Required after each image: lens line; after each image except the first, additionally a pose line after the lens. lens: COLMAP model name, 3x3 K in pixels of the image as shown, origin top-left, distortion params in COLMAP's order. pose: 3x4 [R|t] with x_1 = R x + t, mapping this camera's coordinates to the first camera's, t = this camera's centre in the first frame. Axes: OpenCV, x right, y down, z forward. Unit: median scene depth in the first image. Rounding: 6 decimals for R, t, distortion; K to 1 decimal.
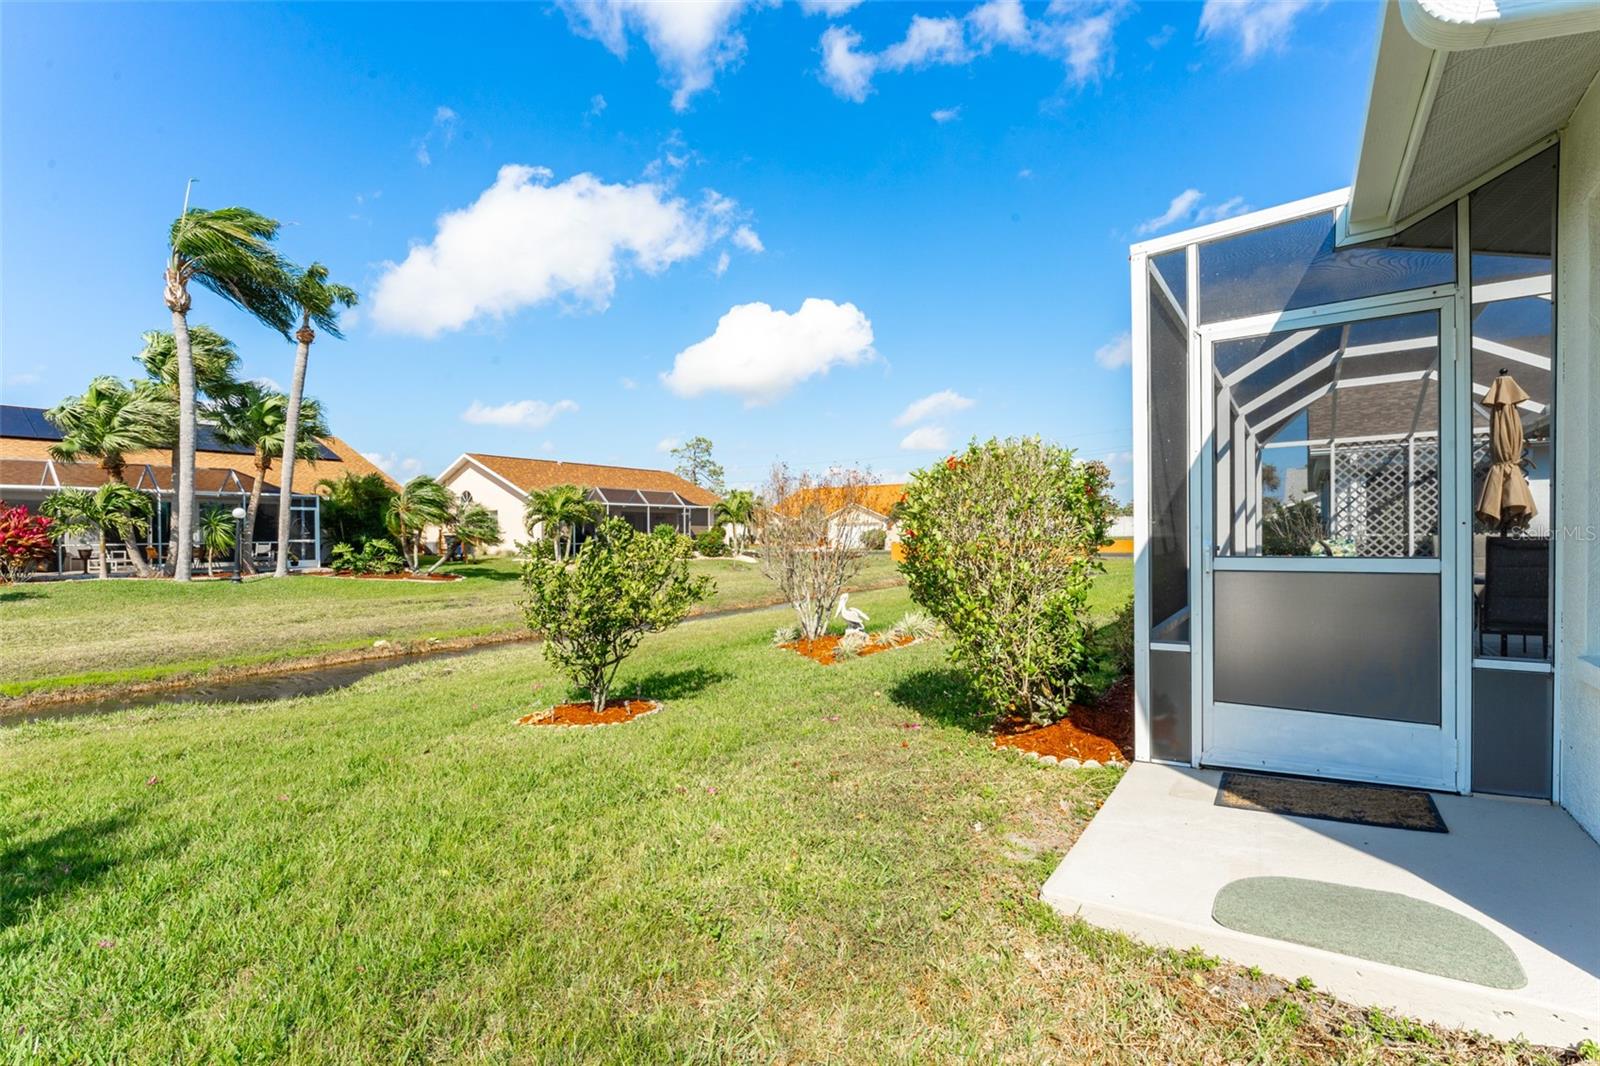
lens RADIAL K [[707.6, 0, 808.9], [0, 707.6, 539.0], [0, 0, 1]] dist [-0.000024, -0.000033]
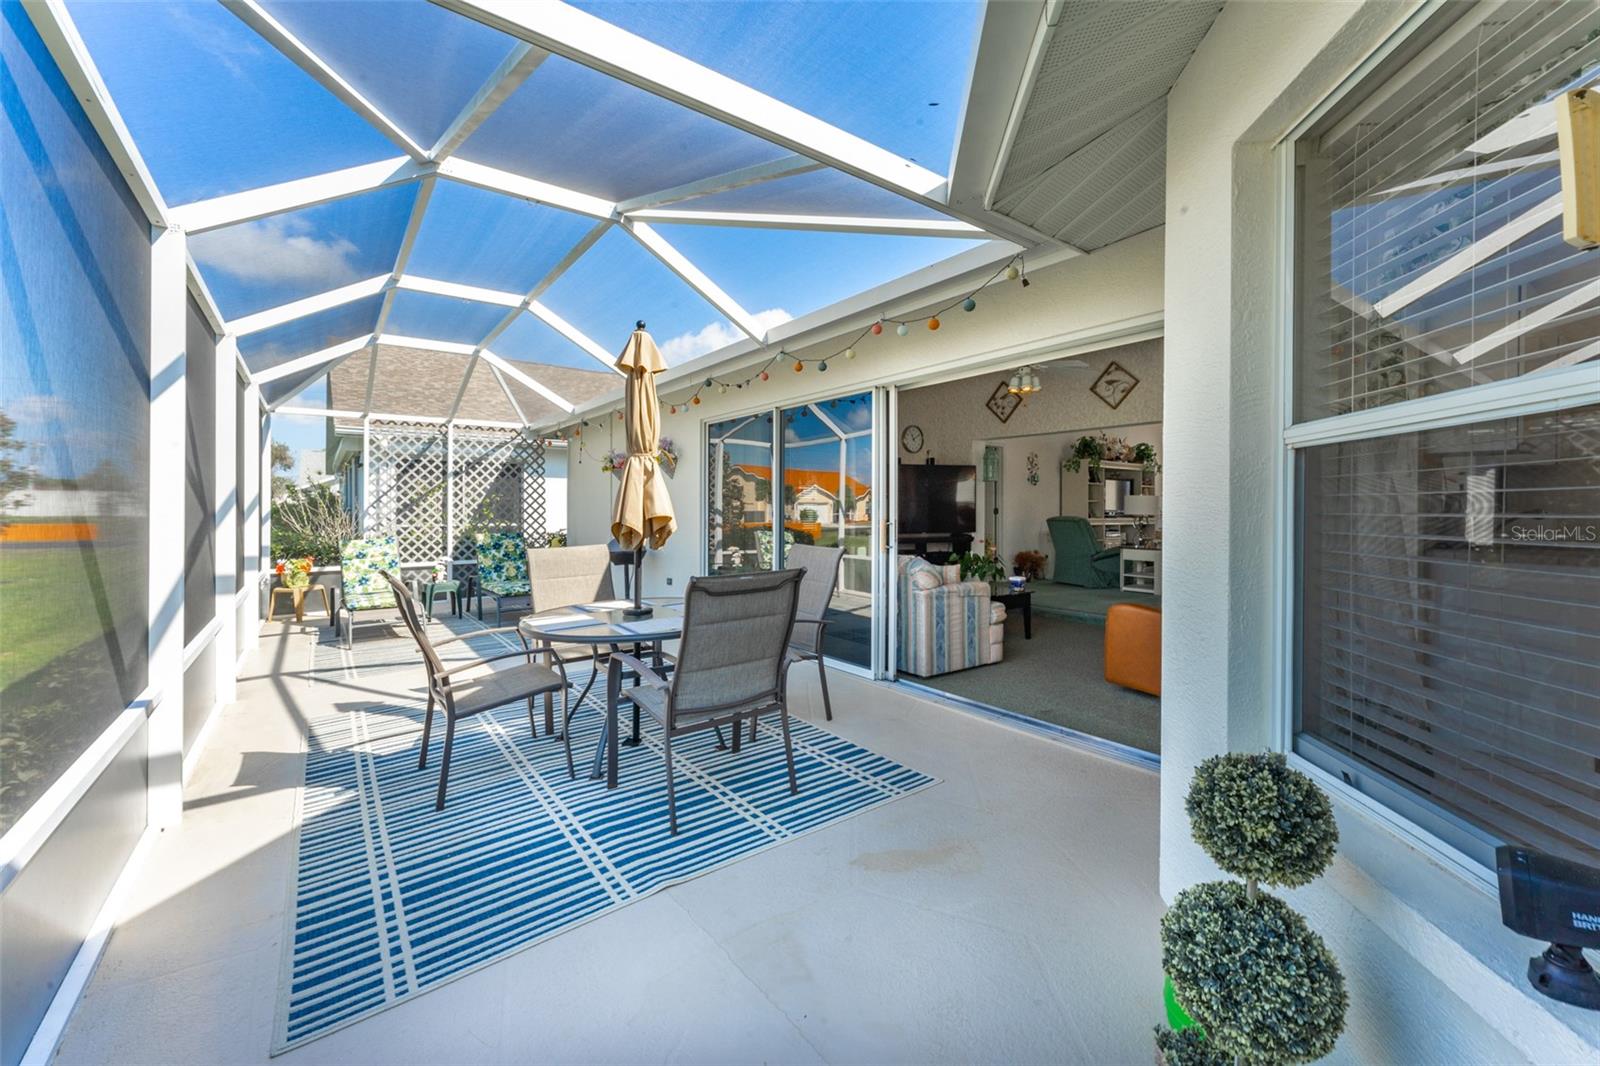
lens RADIAL K [[622.4, 0, 795.1], [0, 622.4, 513.5], [0, 0, 1]] dist [-0.000020, 0.000075]
pose [[0.299142, 0.007195, 0.954181, 0.213329], [-0.001808, 0.999974, -0.006973, -0.021926], [-0.954207, 0.000360, 0.299147, 0.328069]]
